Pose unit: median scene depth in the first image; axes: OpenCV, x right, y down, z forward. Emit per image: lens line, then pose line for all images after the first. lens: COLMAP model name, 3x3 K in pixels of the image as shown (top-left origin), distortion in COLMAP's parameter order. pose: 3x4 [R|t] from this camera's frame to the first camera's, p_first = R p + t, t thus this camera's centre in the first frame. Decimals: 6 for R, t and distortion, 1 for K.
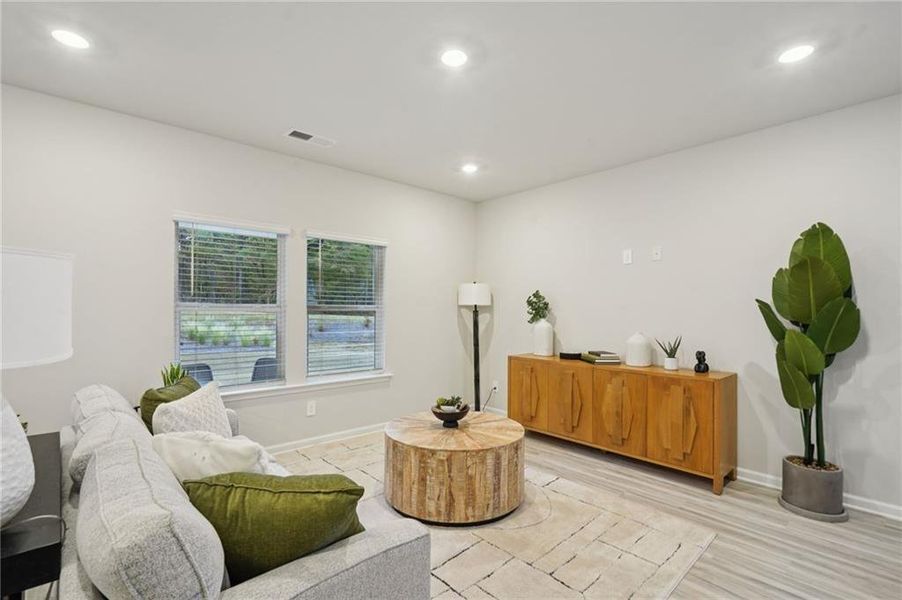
lens RADIAL K [[418.6, 0, 446.4], [0, 418.6, 307.3], [0, 0, 1]] dist [-0.000108, 0.000408]
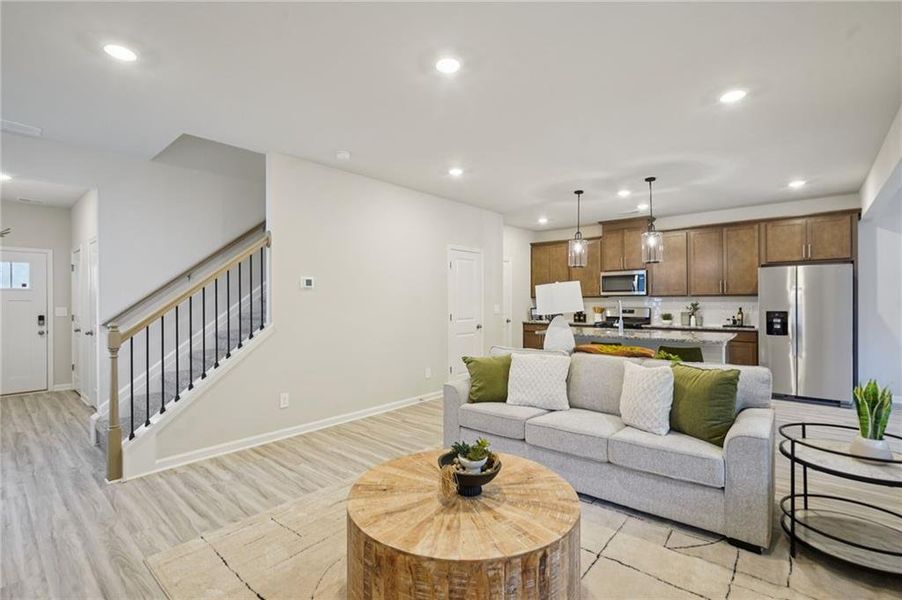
lens RADIAL K [[410.4, 0, 445.8], [0, 410.4, 302.6], [0, 0, 1]] dist [0.002982, 0.000170]
pose [[-0.992668, -0.004085, -0.120806, 0.114389], [-0.003527, 0.999982, -0.004836, 0.016285], [0.120823, -0.004375, -0.992664, 1.515244]]
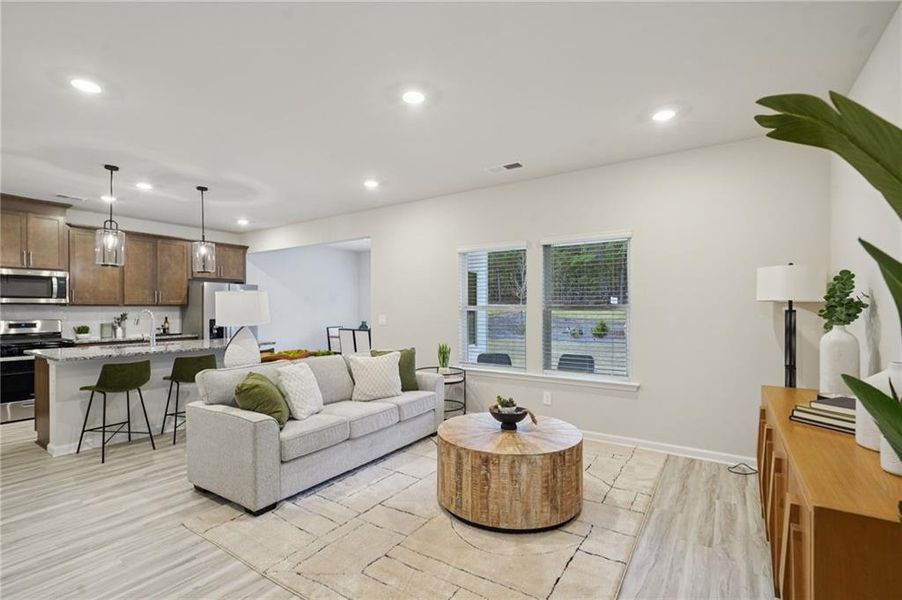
lens RADIAL K [[418.6, 0, 446.4], [0, 418.6, 307.3], [0, 0, 1]] dist [-0.000108, 0.000408]
pose [[0.237268, -0.010321, -0.971389, 0.894851], [0.009294, 0.999922, -0.008354, 0.007448], [0.971400, -0.007046, 0.237346, 0.603748]]
